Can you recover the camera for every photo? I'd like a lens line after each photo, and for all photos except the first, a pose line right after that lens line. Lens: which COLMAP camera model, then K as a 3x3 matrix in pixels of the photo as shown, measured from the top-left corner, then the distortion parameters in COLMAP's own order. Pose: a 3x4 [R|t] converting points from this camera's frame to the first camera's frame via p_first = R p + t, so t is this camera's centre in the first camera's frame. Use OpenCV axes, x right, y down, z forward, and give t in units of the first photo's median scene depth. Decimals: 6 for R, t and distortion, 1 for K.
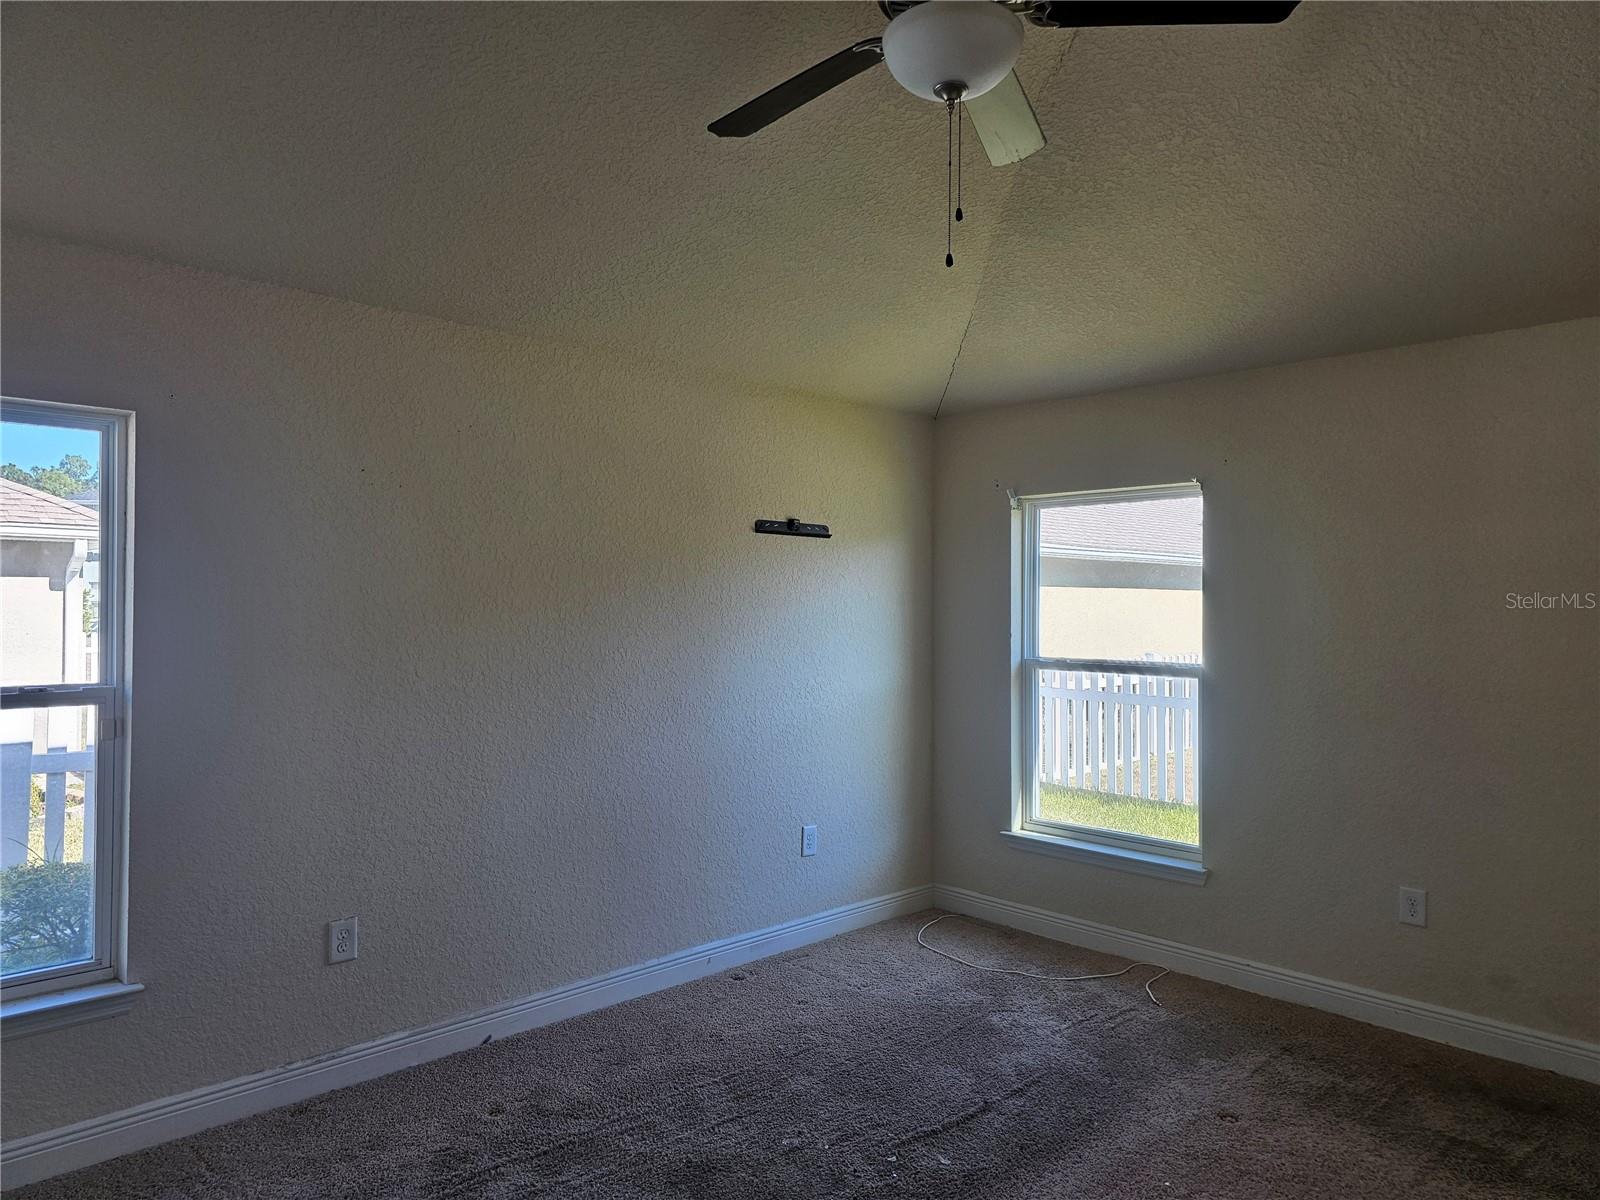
lens RADIAL K [[1082.2, 0, 794.3], [0, 1082.2, 599.1], [0, 0, 1]] dist [0.073507, -0.060119]
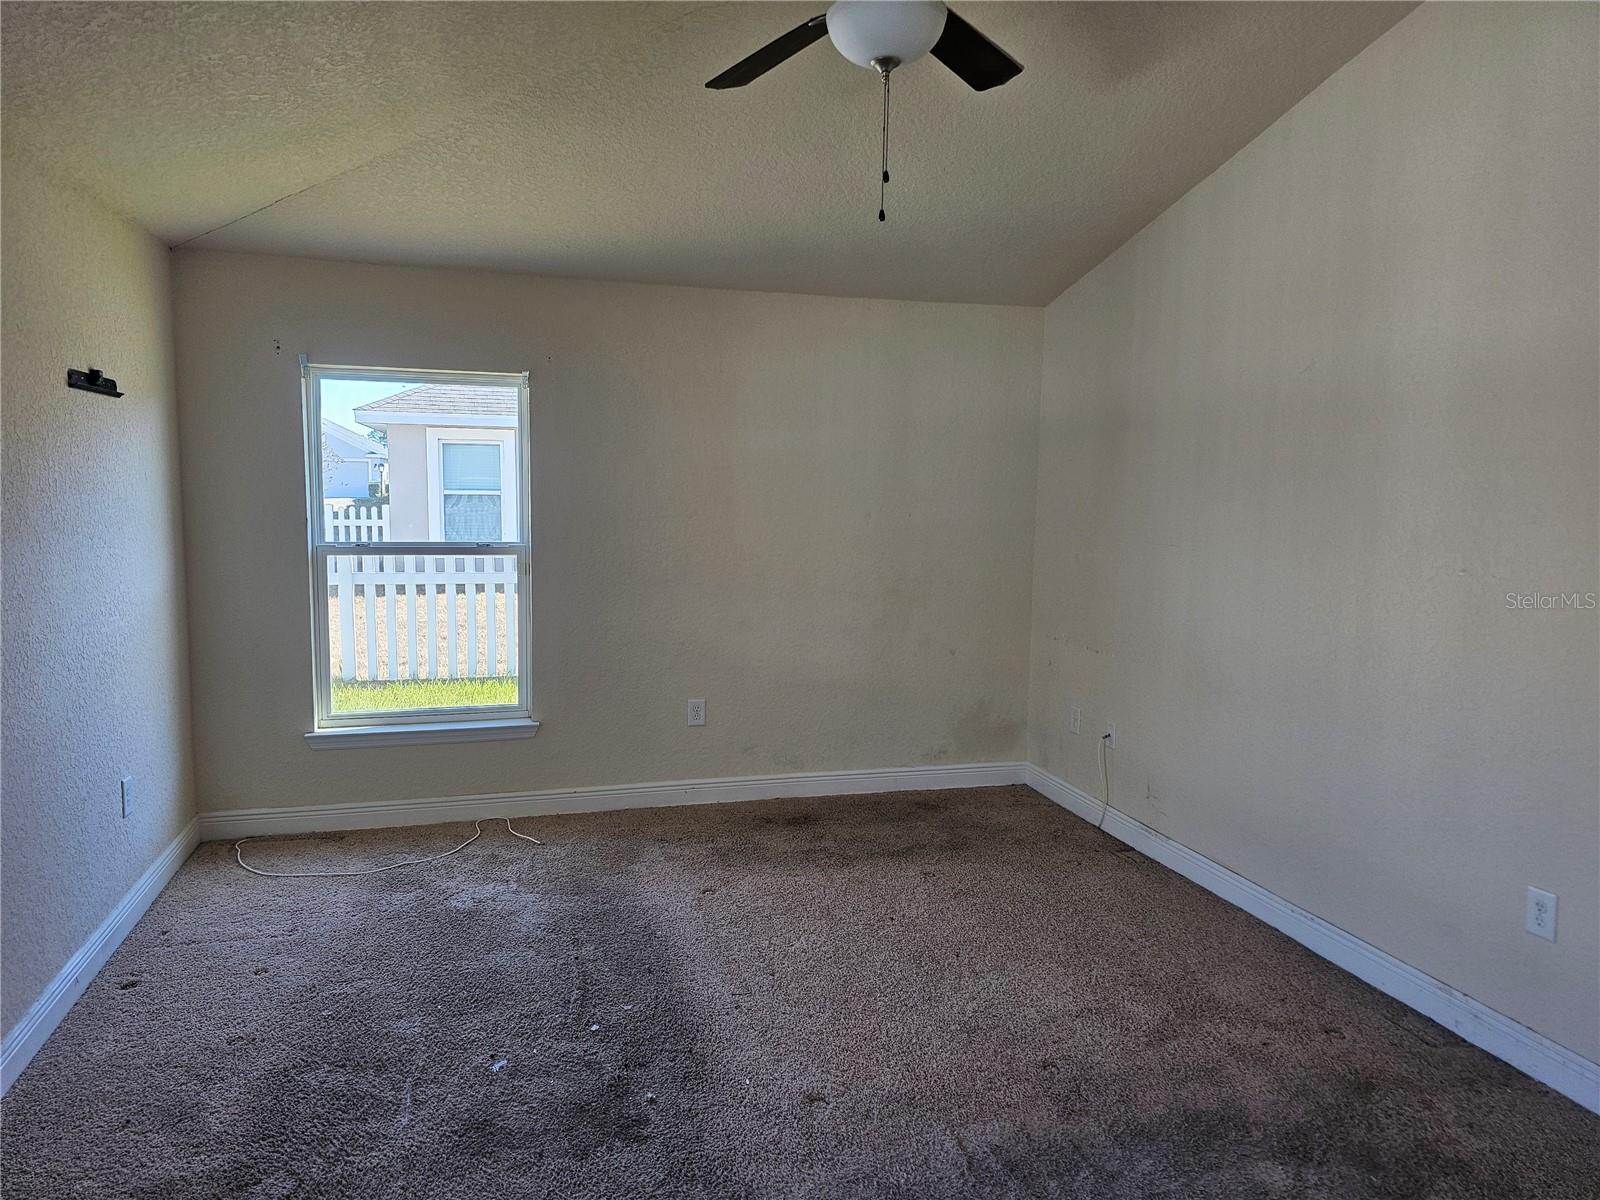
lens RADIAL K [[1082.2, 0, 794.3], [0, 1082.2, 599.1], [0, 0, 1]] dist [0.073507, -0.060119]
pose [[0.471266, -0.097538, 0.876581, -0.463687], [-0.017742, 0.992617, 0.119988, -0.019521], [-0.881813, -0.072099, 0.466056, 0.242847]]
